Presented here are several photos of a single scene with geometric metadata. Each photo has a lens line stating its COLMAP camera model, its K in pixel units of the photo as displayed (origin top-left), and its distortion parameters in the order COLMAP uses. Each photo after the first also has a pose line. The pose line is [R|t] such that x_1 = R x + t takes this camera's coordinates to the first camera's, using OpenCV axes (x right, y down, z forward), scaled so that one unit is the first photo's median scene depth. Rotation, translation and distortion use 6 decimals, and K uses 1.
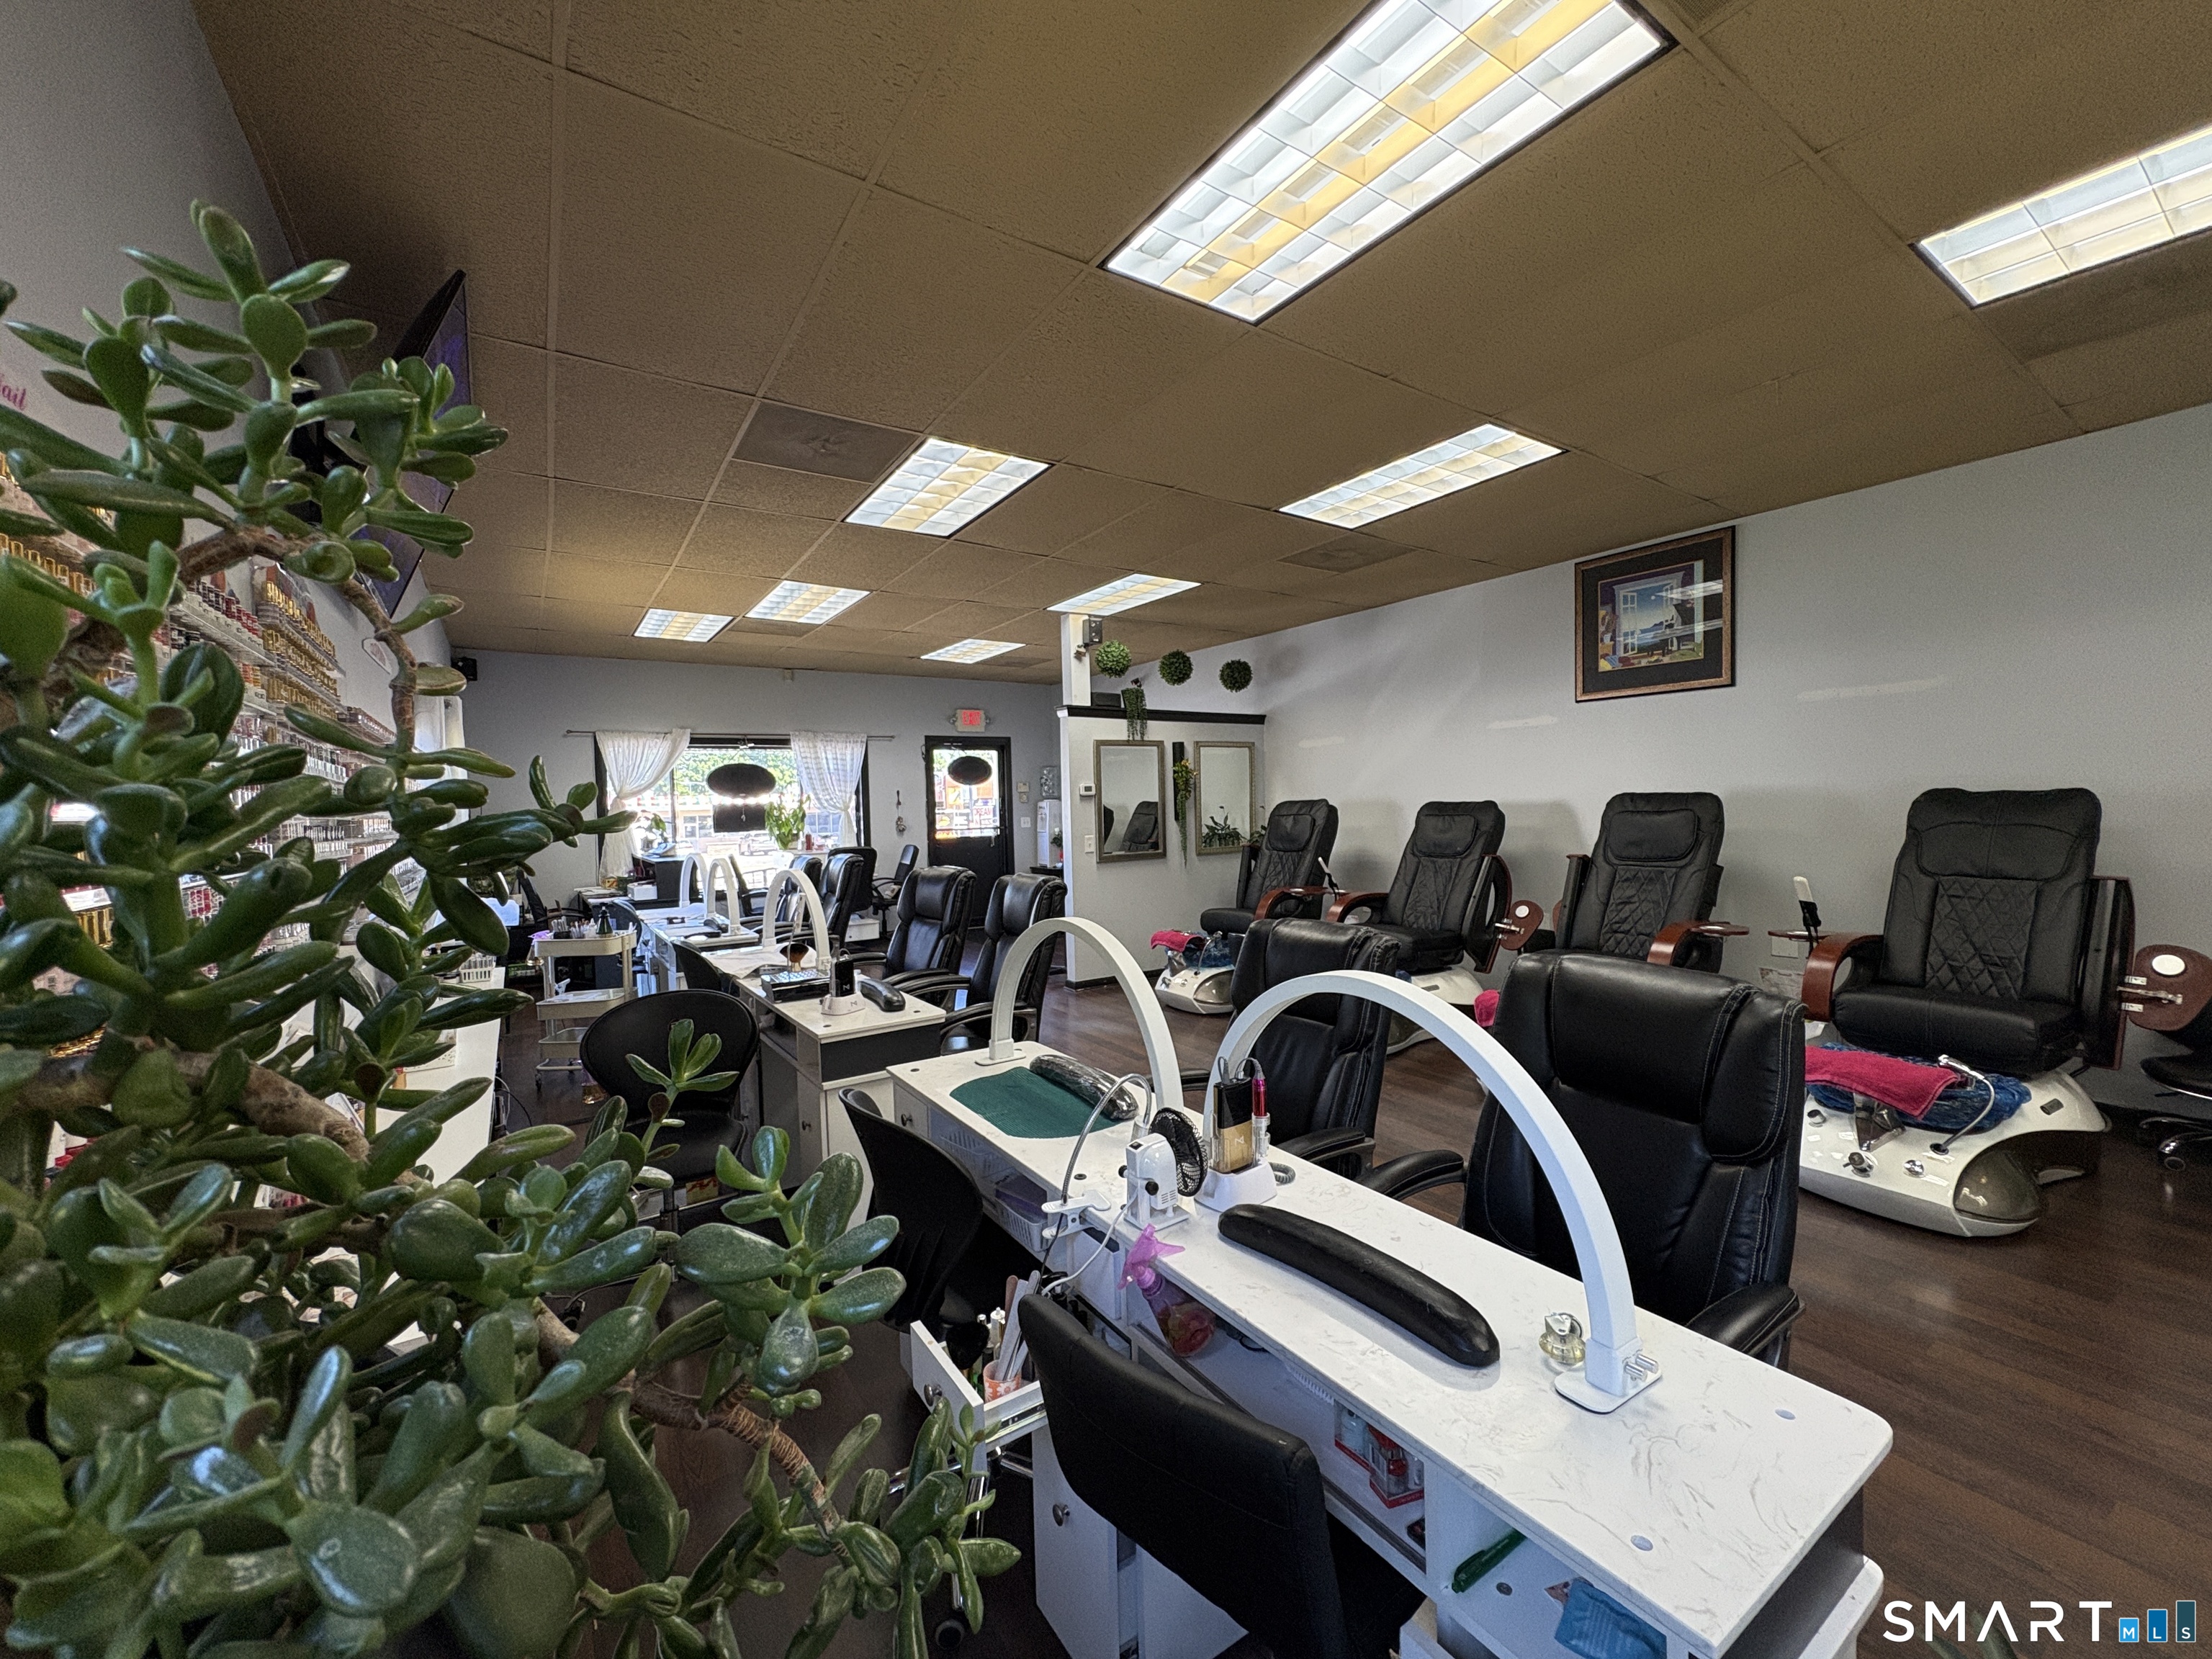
lens RADIAL K [[880.9, 0, 1106.2], [0, 880.9, 828.0], [0, 0, 1]] dist [0.000718, 0.000267]
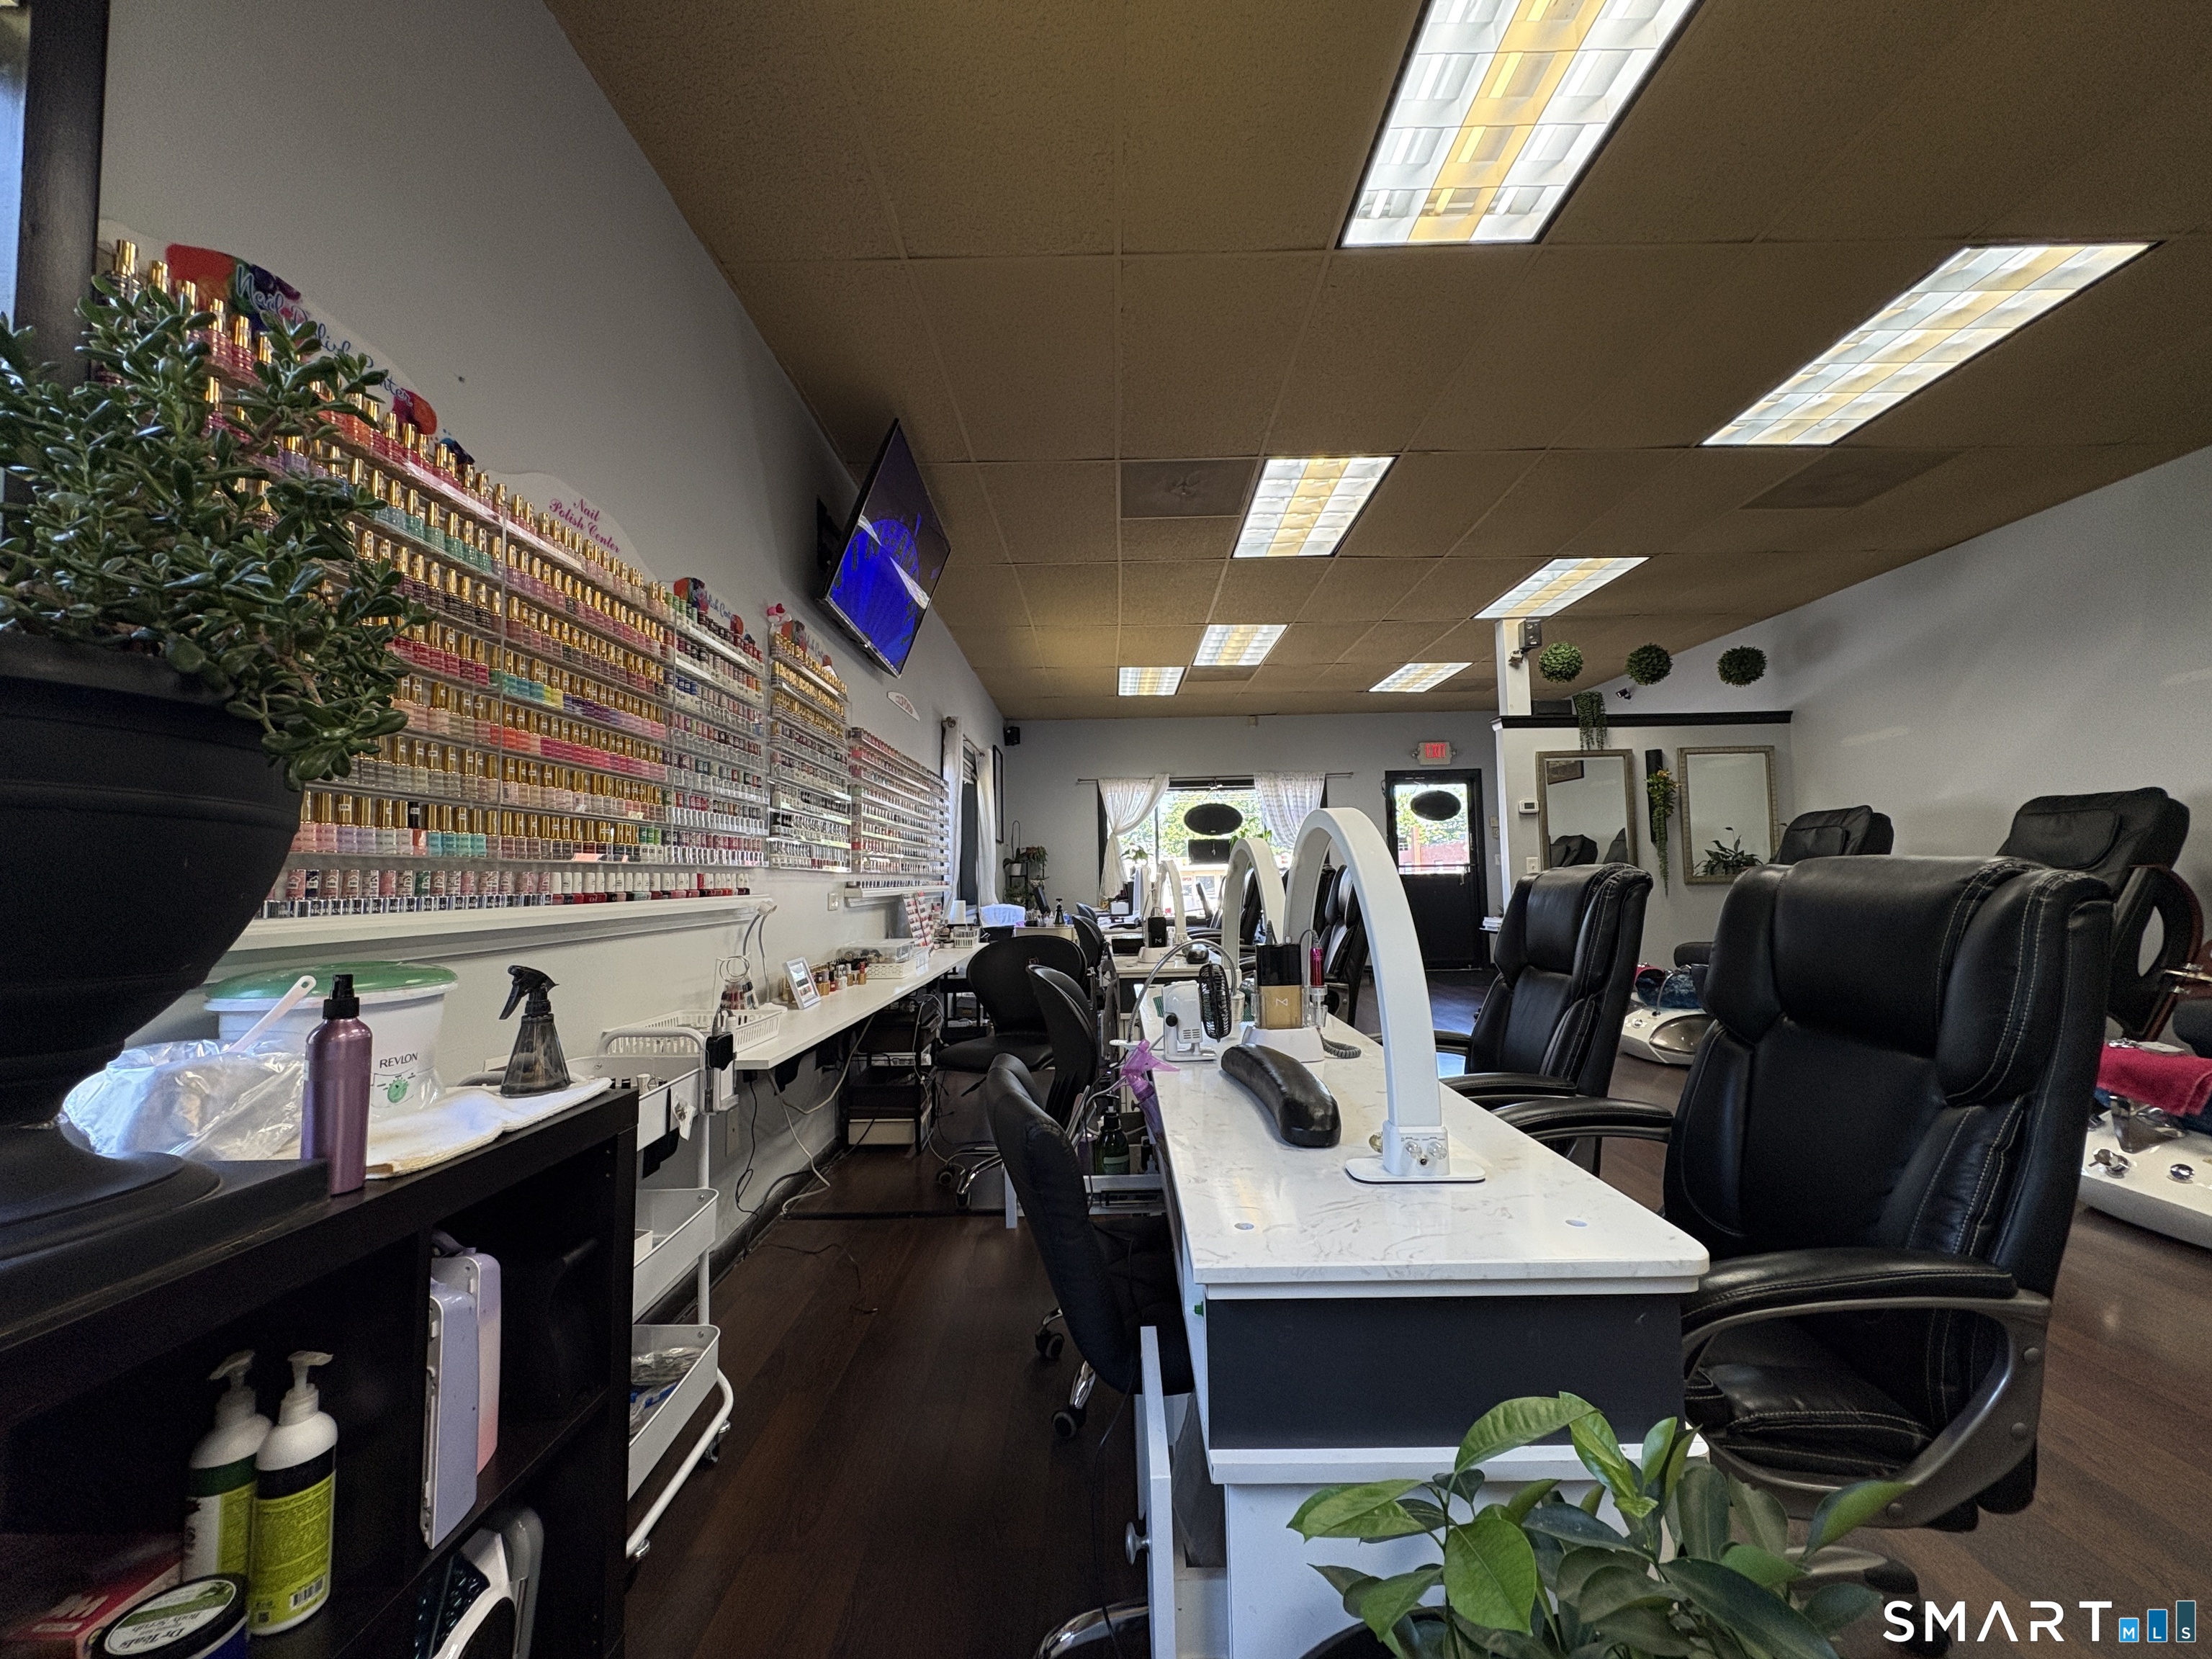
lens RADIAL K [[878.9, 0, 1106.0], [0, 878.9, 829.5], [0, 0, 1]] dist [0.000797, 0.000394]
pose [[0.832811, -0.023191, -0.553072, 0.146444], [-0.016639, 0.997622, -0.066886, 0.060338], [0.553308, 0.064906, 0.830444, 0.006481]]
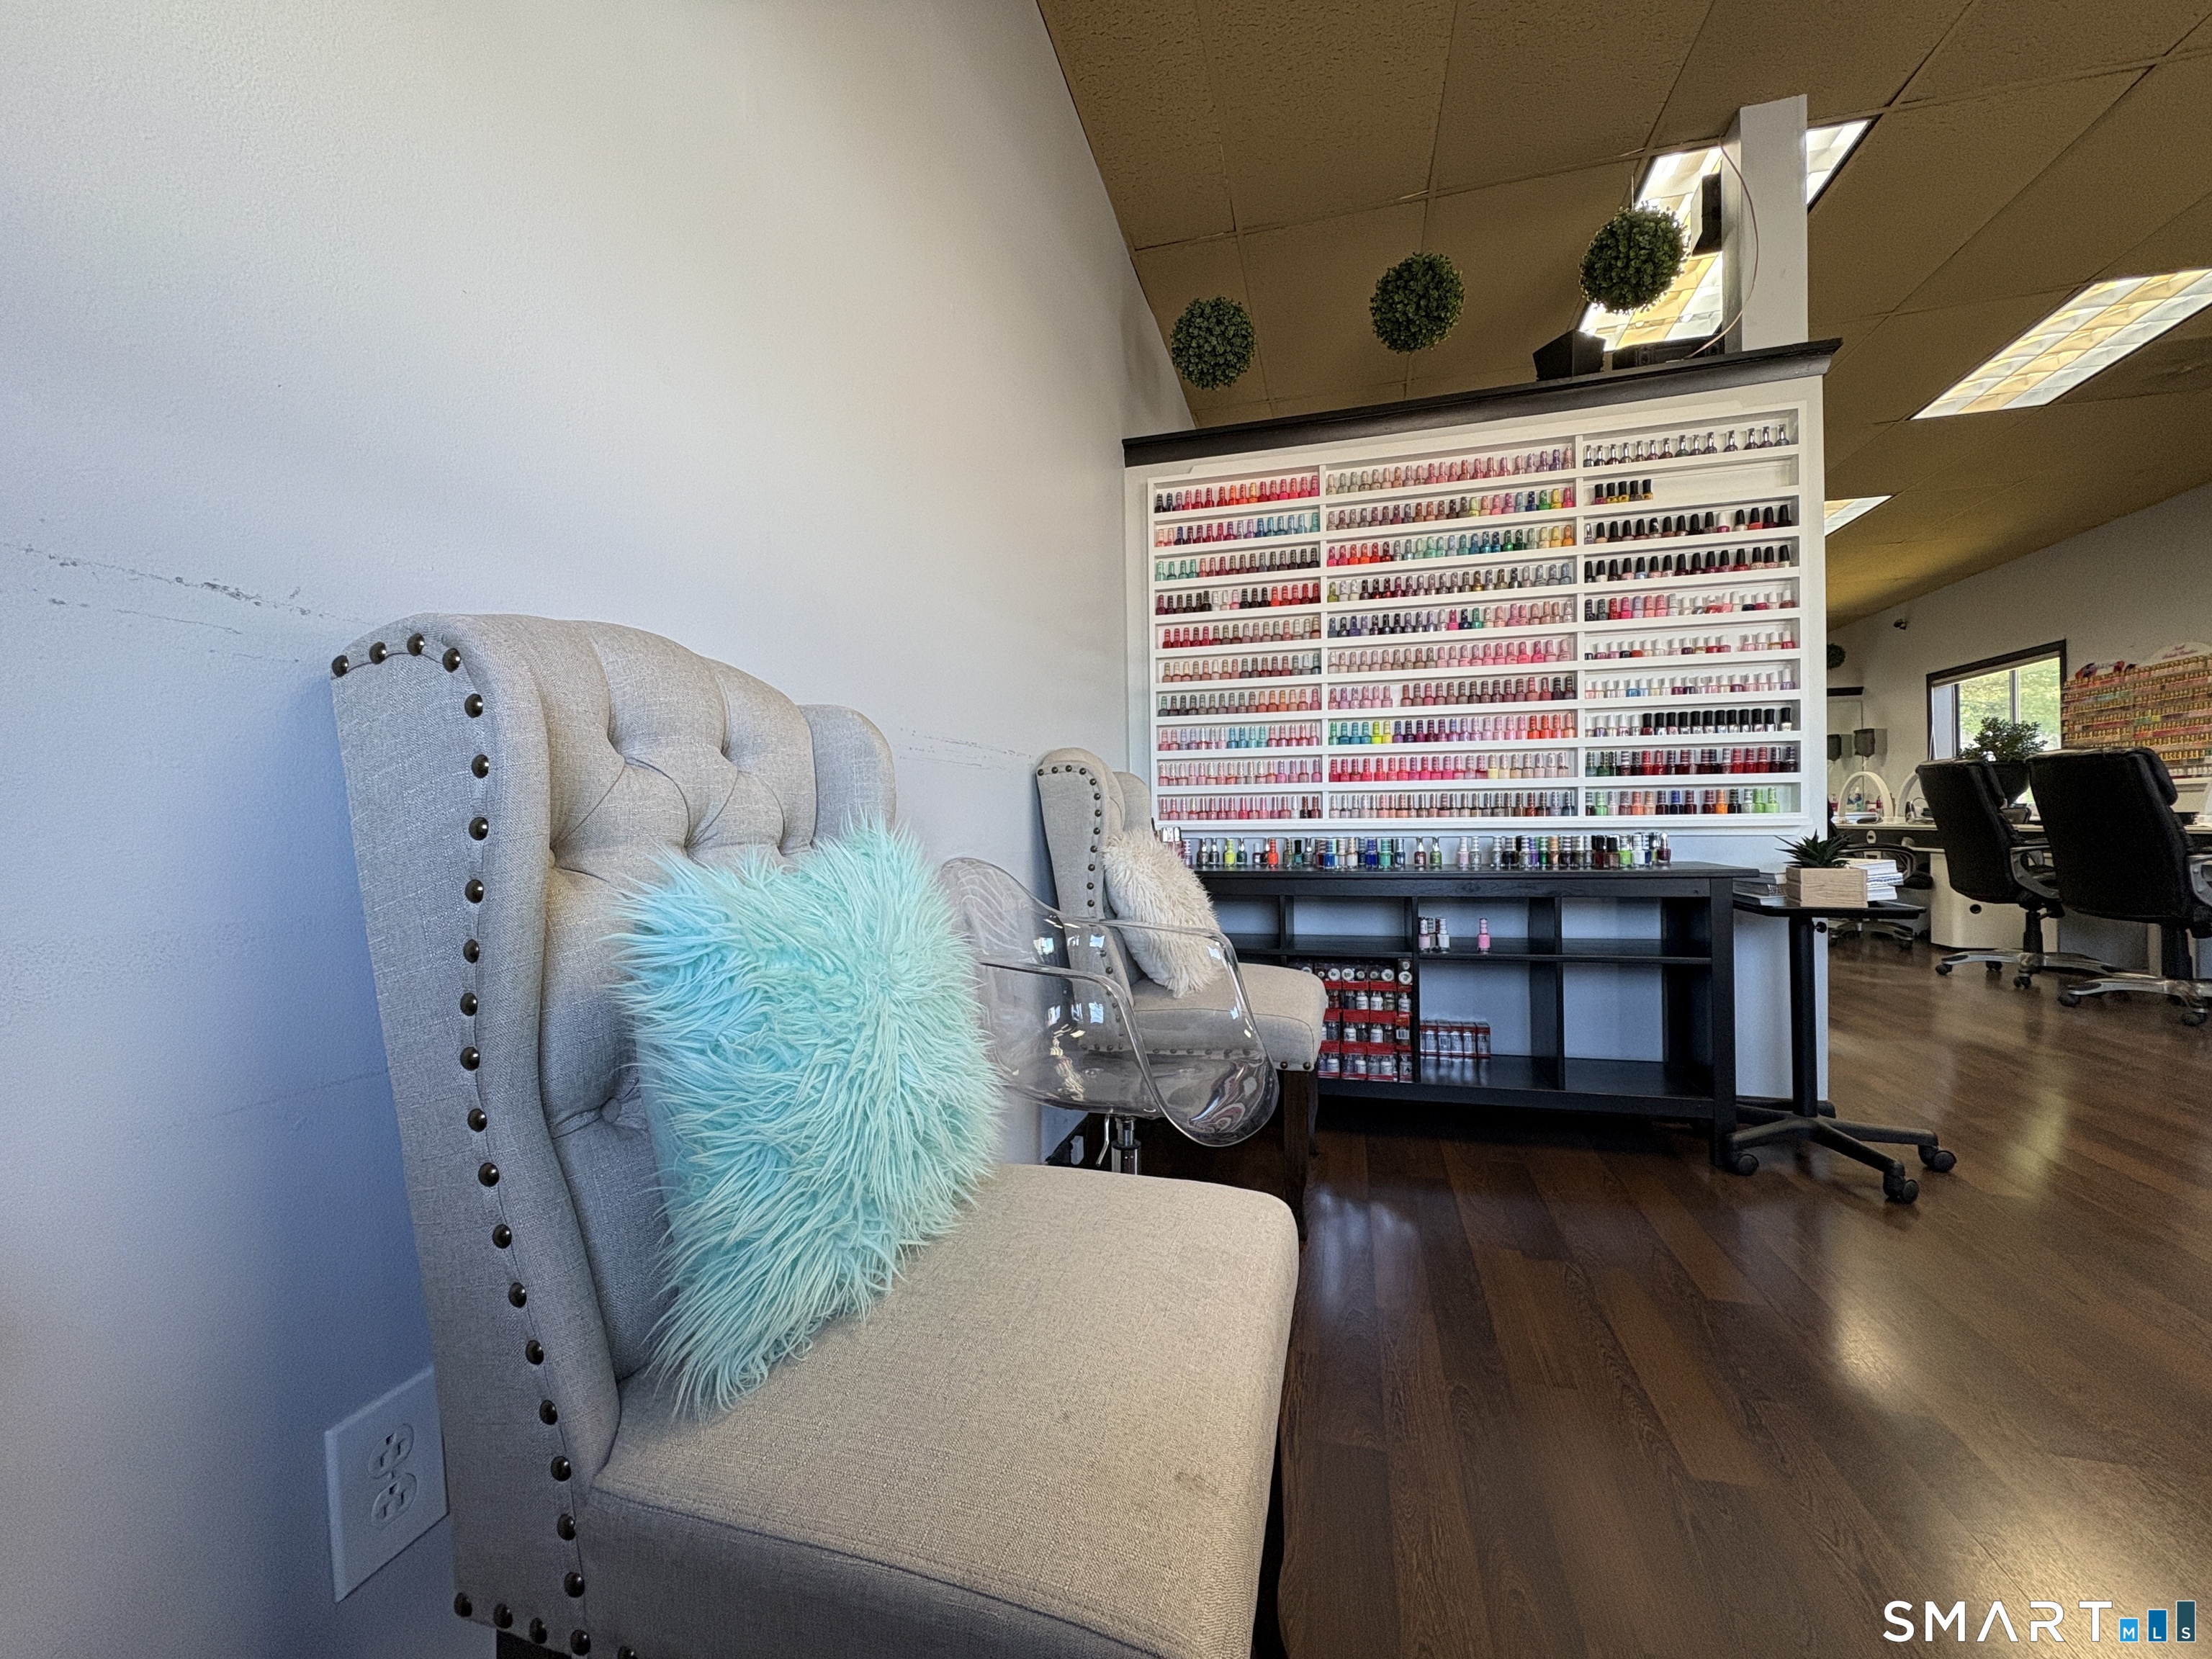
lens RADIAL K [[880.9, 0, 1106.2], [0, 880.9, 828.0], [0, 0, 1]] dist [0.000718, 0.000267]
pose [[-0.657349, 0.030300, 0.752977, -0.161335], [0.052076, 0.998629, 0.005277, 0.055365], [-0.751785, 0.042681, -0.658025, 1.845907]]
